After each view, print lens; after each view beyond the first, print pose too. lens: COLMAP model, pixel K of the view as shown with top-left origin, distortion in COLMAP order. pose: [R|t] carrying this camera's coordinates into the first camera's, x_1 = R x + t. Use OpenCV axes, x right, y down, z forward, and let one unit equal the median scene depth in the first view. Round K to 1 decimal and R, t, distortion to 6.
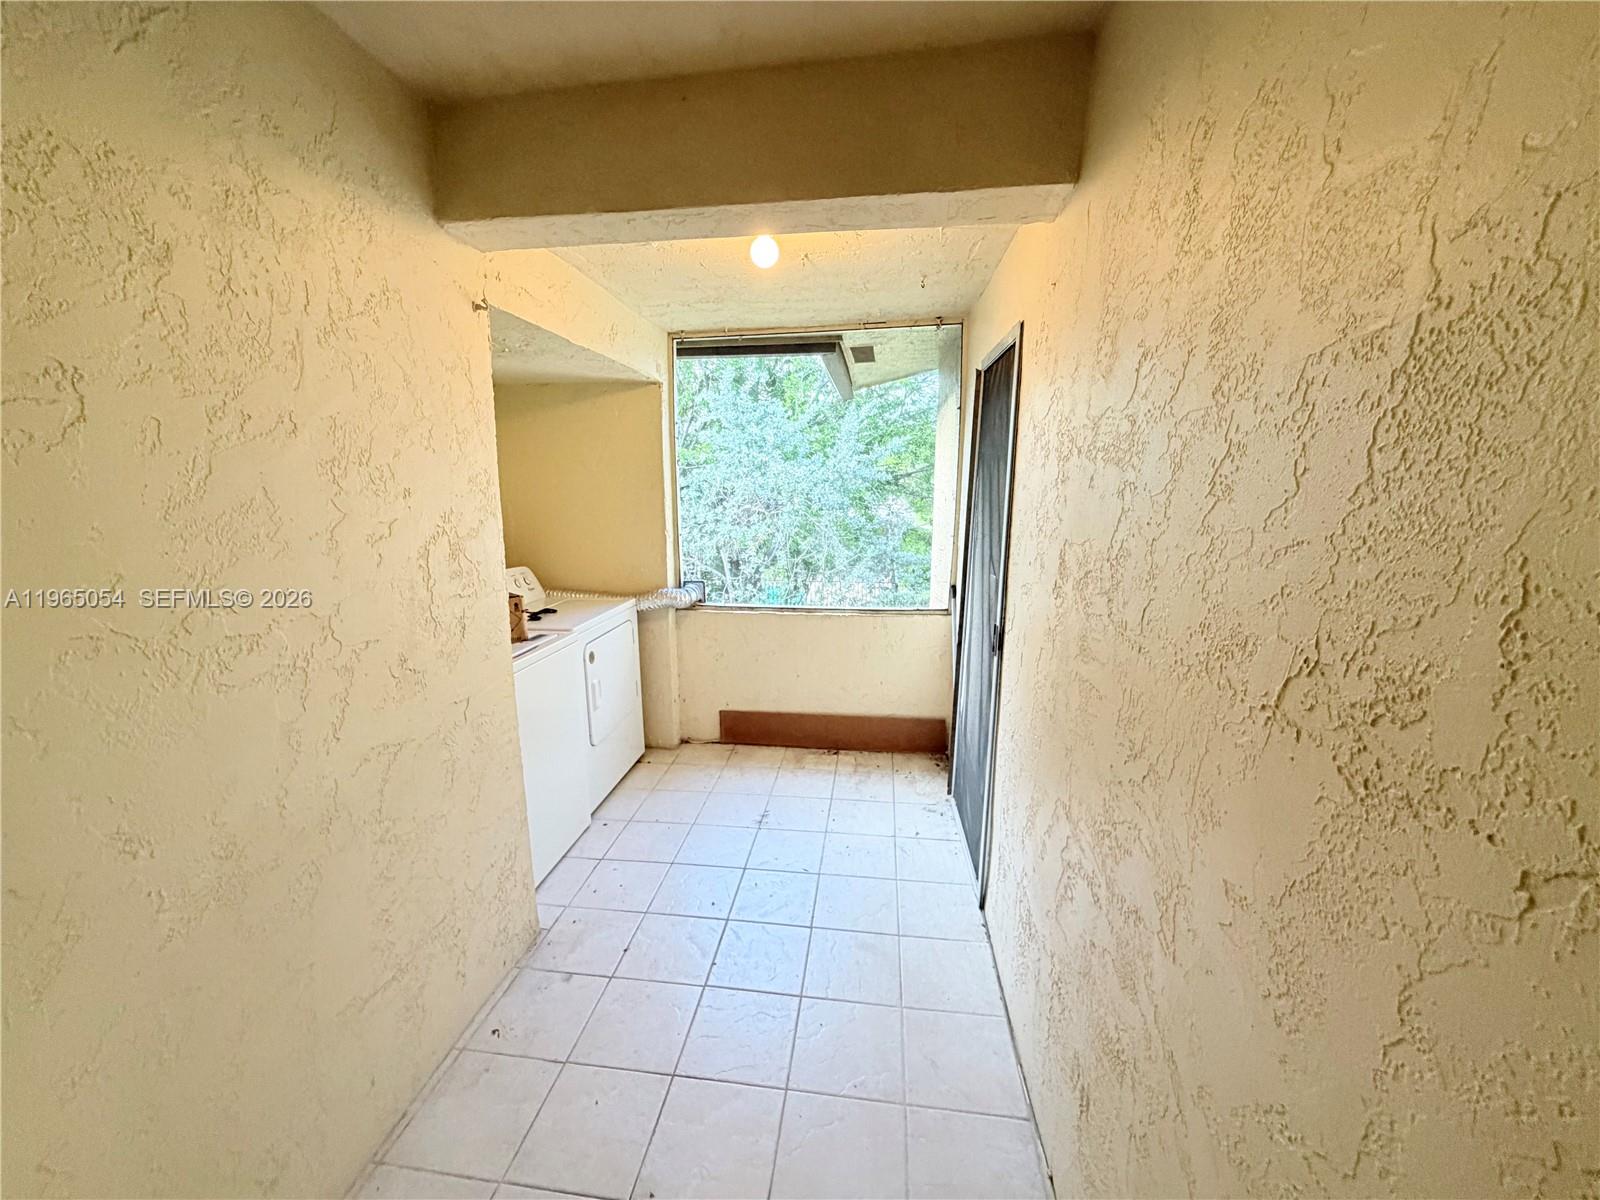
lens RADIAL K [[638.4, 0, 789.1], [0, 638.4, 600.8], [0, 0, 1]] dist [0.001819, -0.000689]
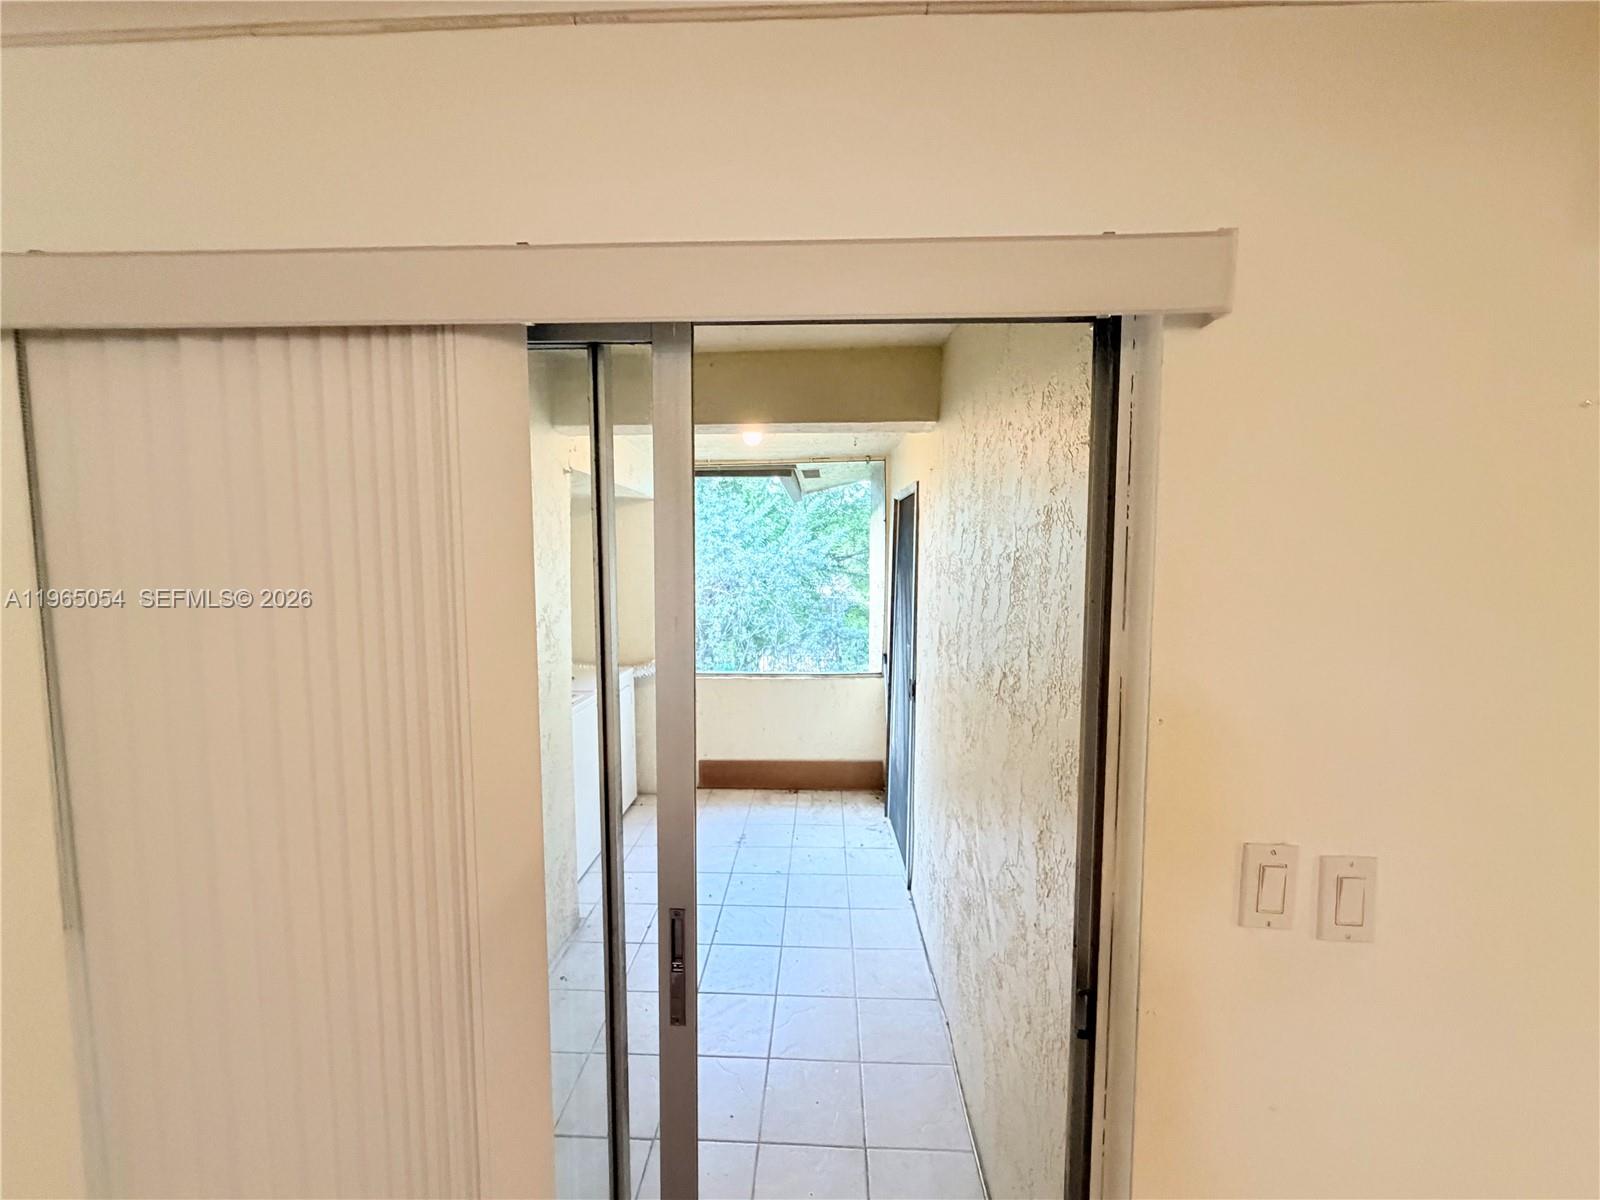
lens RADIAL K [[638.4, 0, 800.1], [0, 638.4, 598.5], [0, 0, 1]] dist [0.001819, -0.000689]
pose [[0.994496, -0.003013, 0.104728, -0.046681], [0.015535, 0.992778, -0.118957, 0.015779], [-0.103613, 0.119929, 0.987361, -0.261723]]
